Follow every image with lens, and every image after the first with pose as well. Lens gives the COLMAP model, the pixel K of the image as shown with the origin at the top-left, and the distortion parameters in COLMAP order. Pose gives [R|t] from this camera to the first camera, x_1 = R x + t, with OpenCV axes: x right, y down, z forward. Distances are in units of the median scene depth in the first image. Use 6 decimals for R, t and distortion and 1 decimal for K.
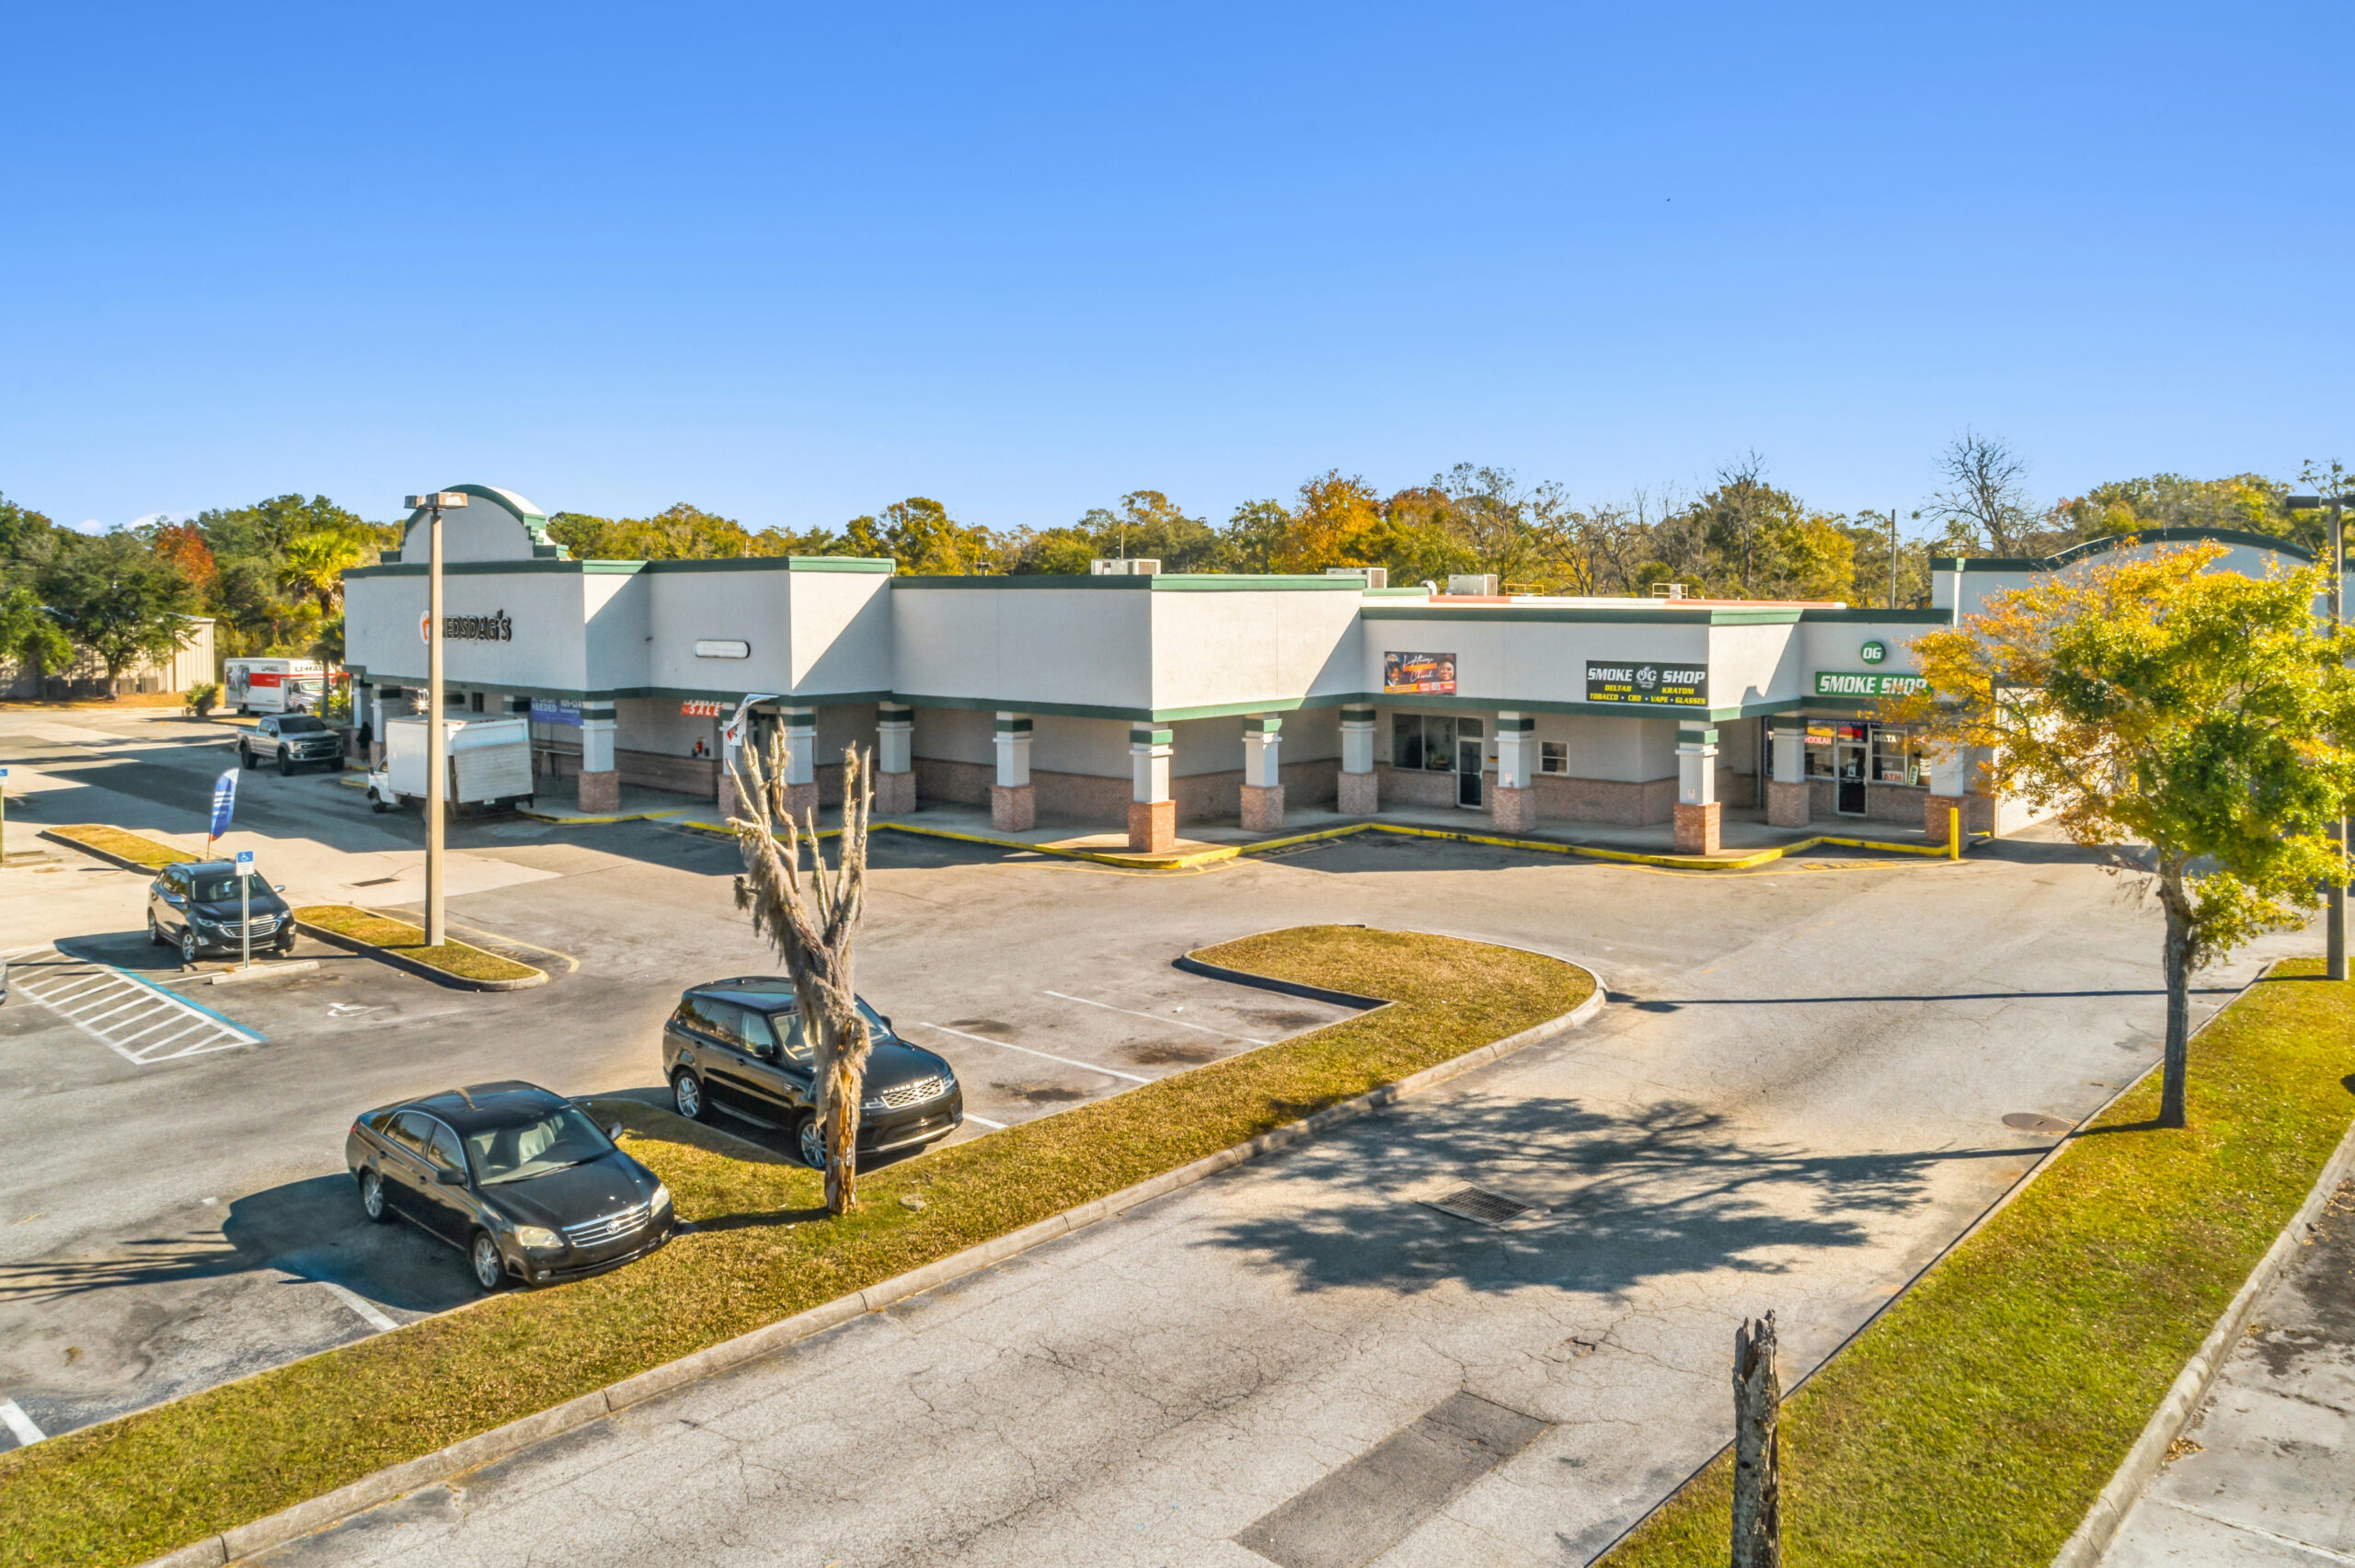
lens RADIAL K [[1661.8, 0, 1178.2], [0, 1661.8, 606.5], [0, 0, 1]] dist [0.002243, 0.002469]
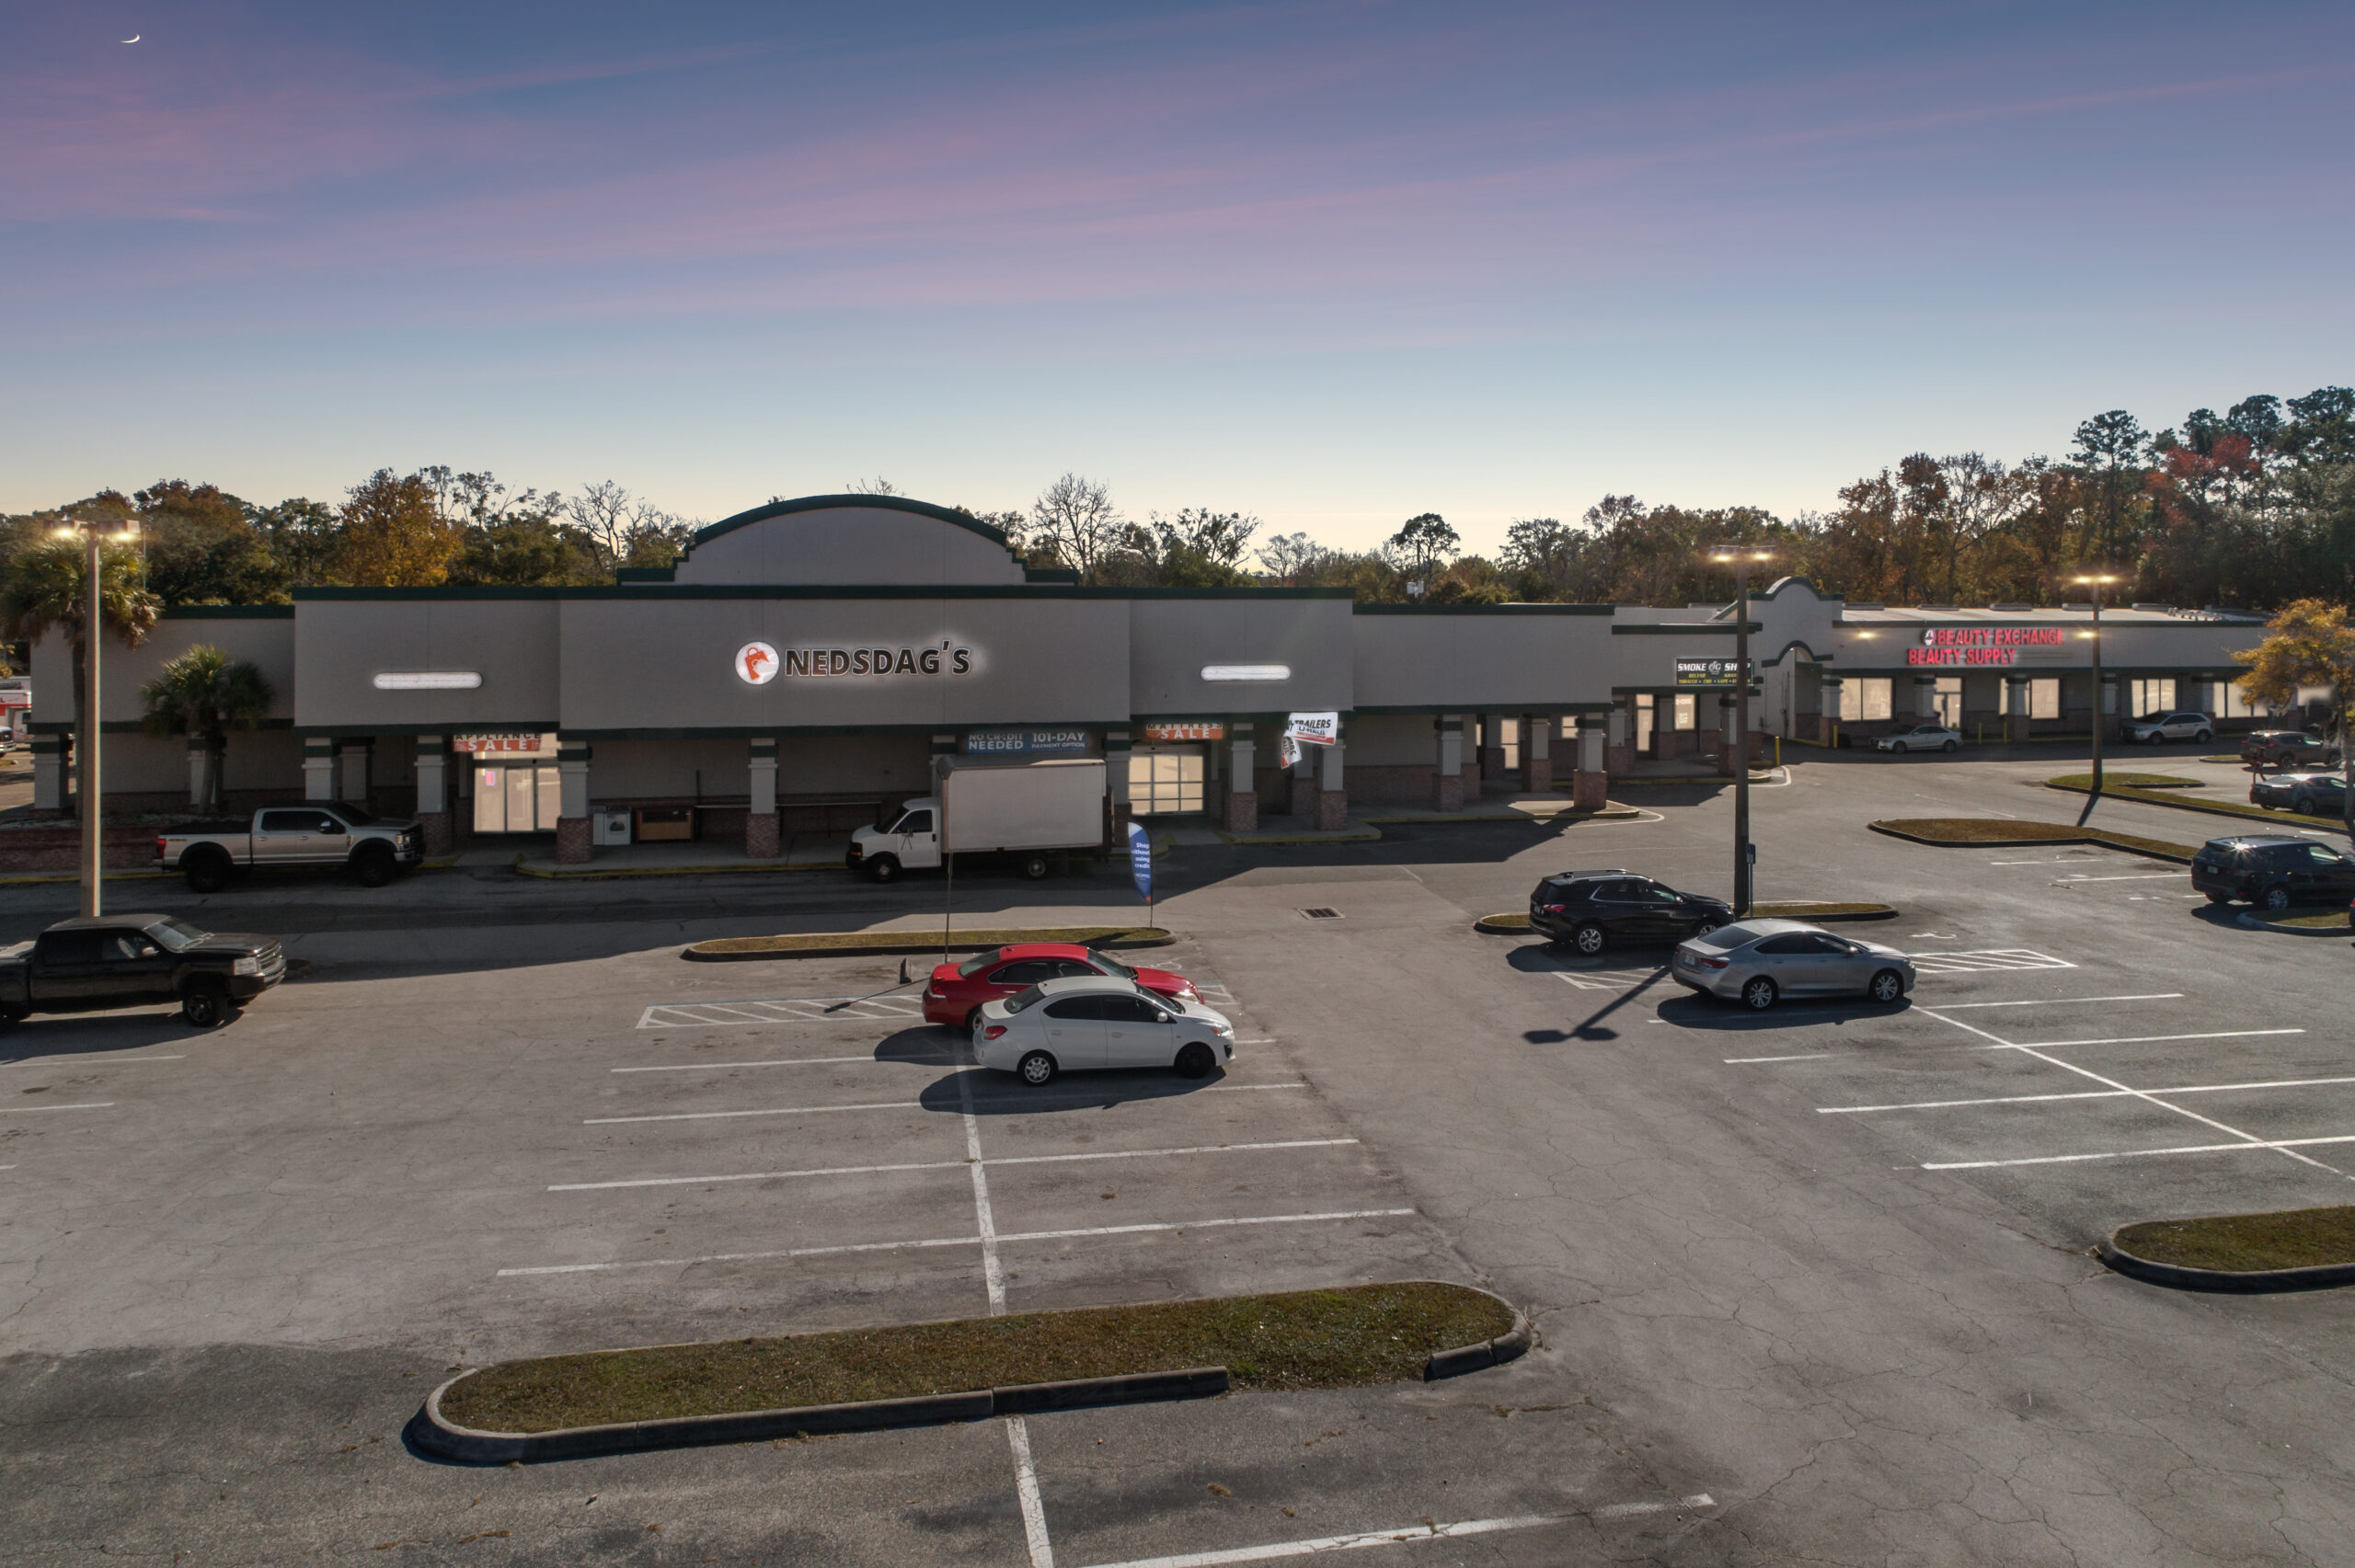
lens RADIAL K [[1661.8, 0, 1178.2], [0, 1661.8, 606.5], [0, 0, 1]] dist [0.002243, 0.002469]
pose [[0.606765, -0.002677, 0.794877, -1.090895], [0.008068, 0.999964, -0.002792, -0.012779], [-0.794840, 0.008107, 0.606765, 0.381366]]
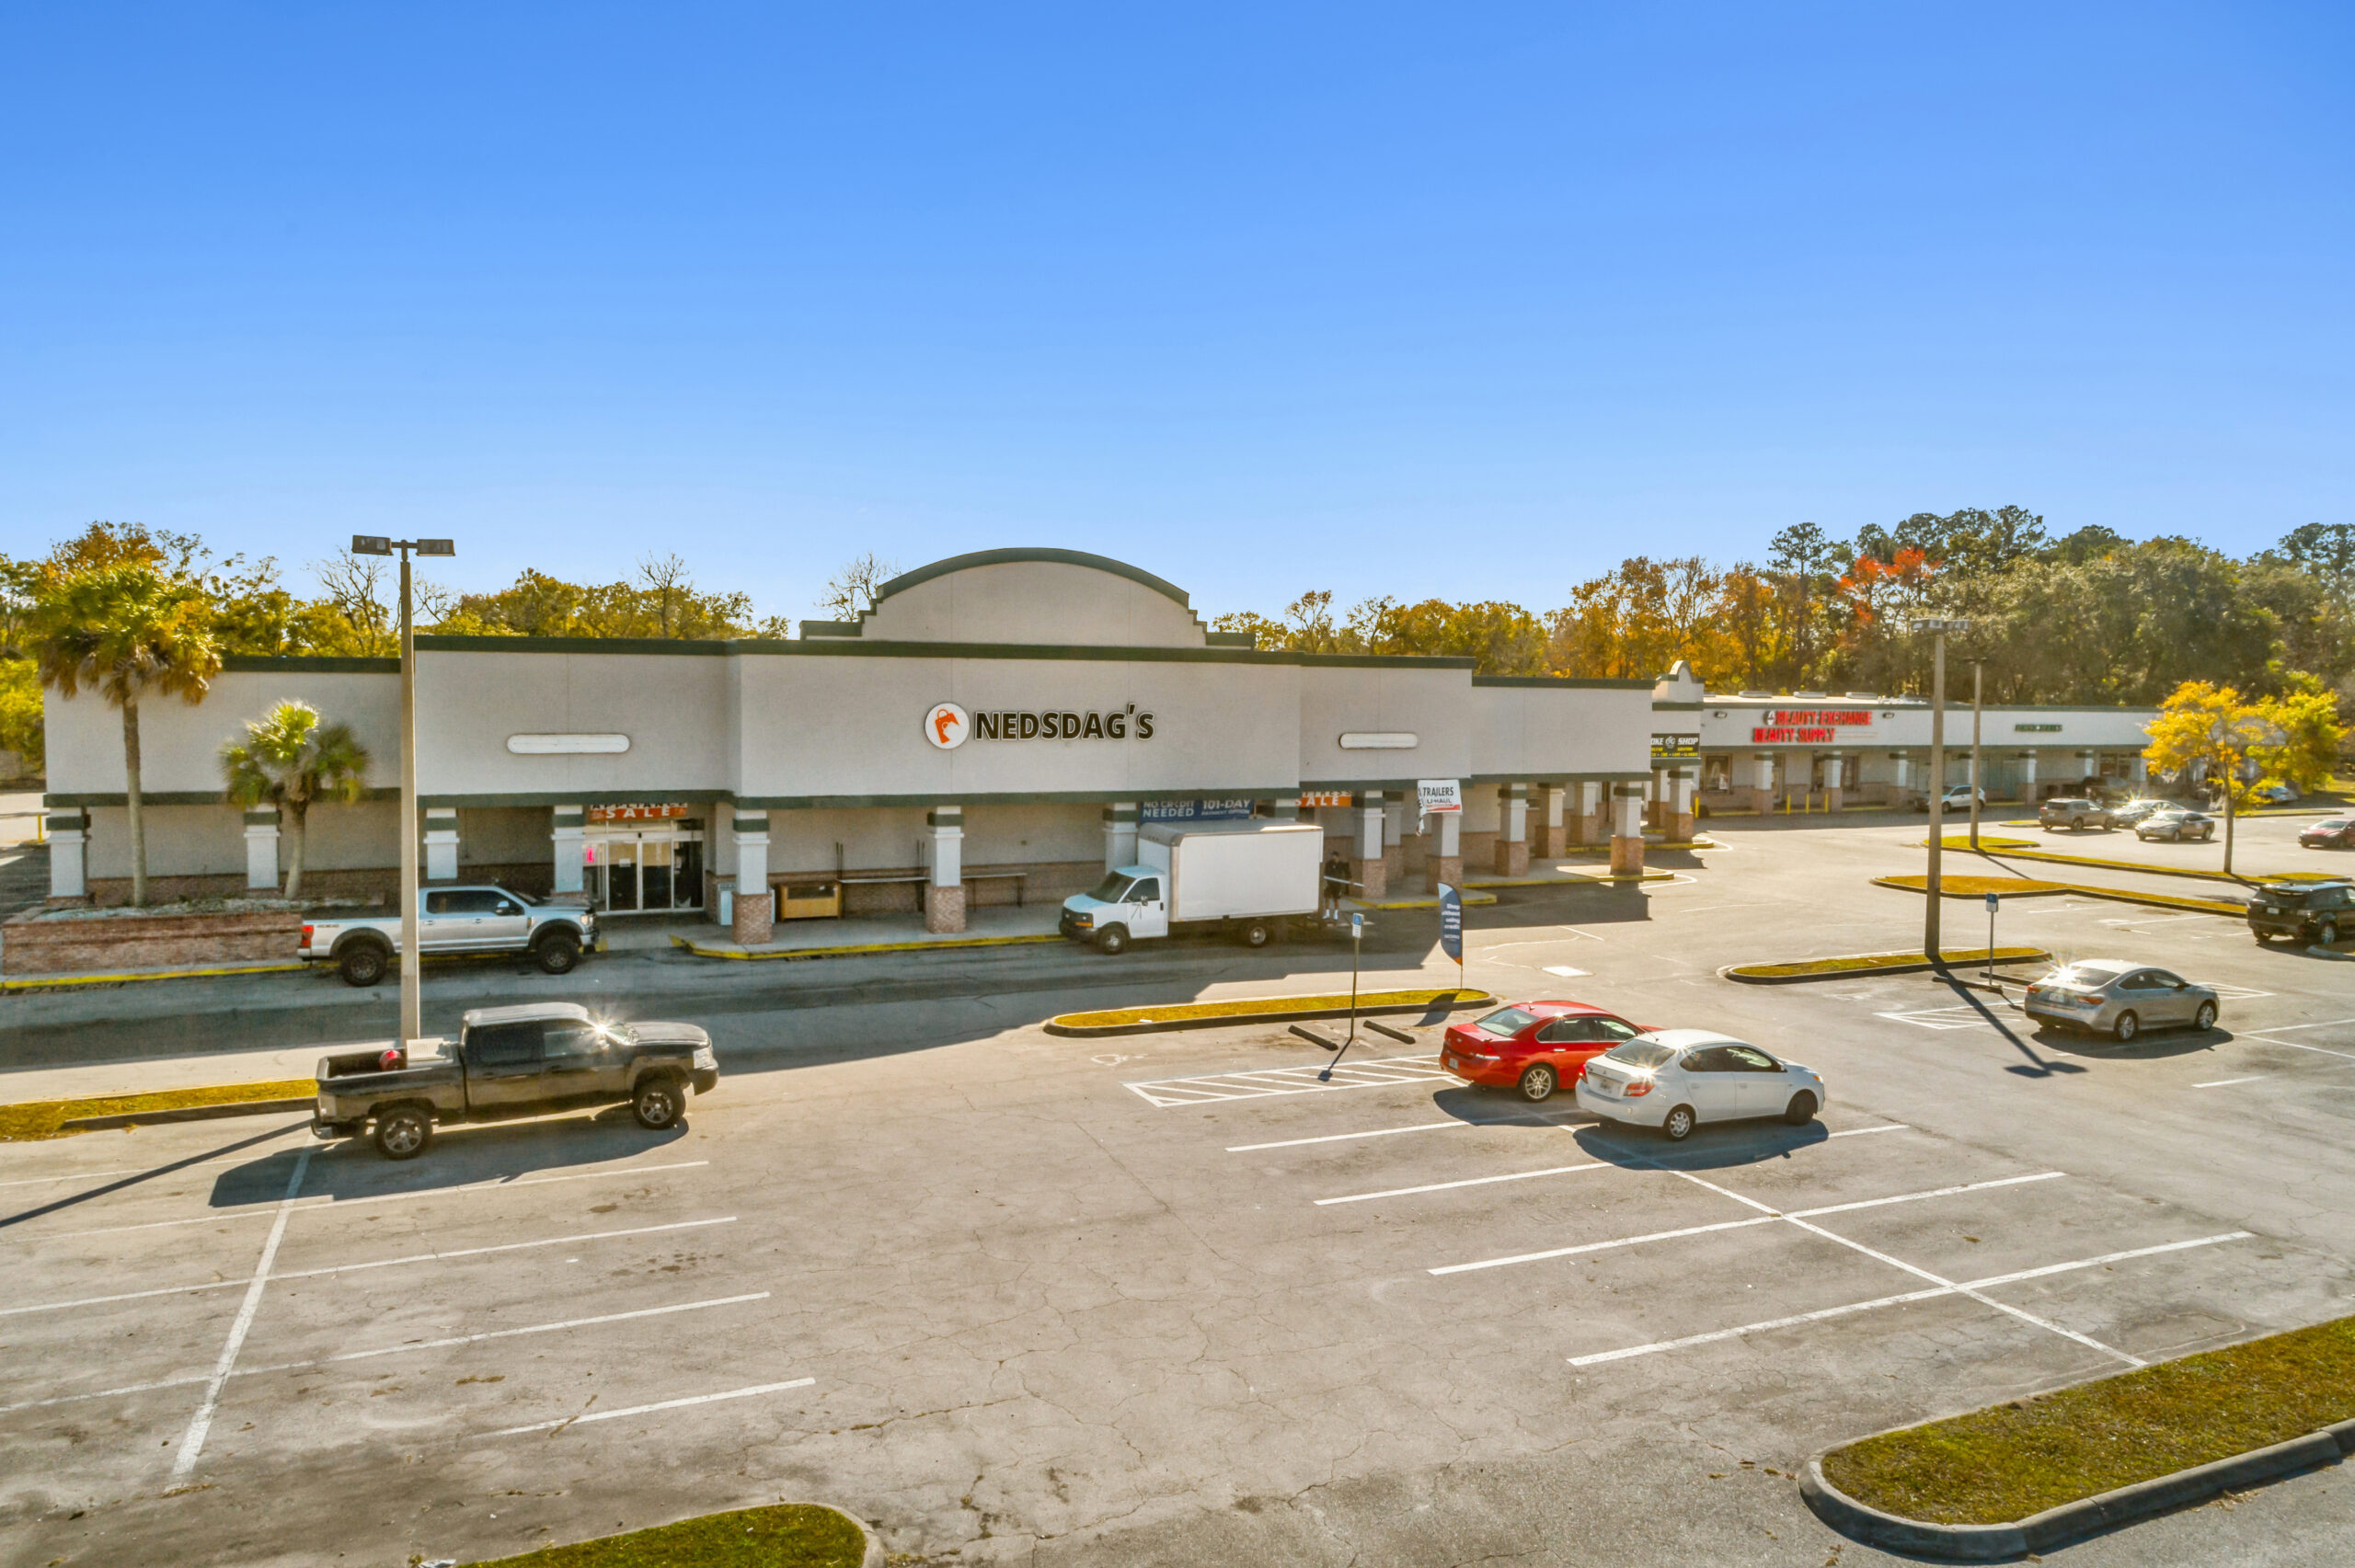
lens RADIAL K [[1598.5, 0, 1173.4], [0, 1598.5, 814.9], [0, 0, 1]] dist [0.004121, 0.000064]
pose [[0.410026, -0.065005, 0.909754, -1.209252], [-0.000803, 0.997431, 0.071631, 0.000331], [-0.912073, -0.030101, 0.408920, 0.675630]]
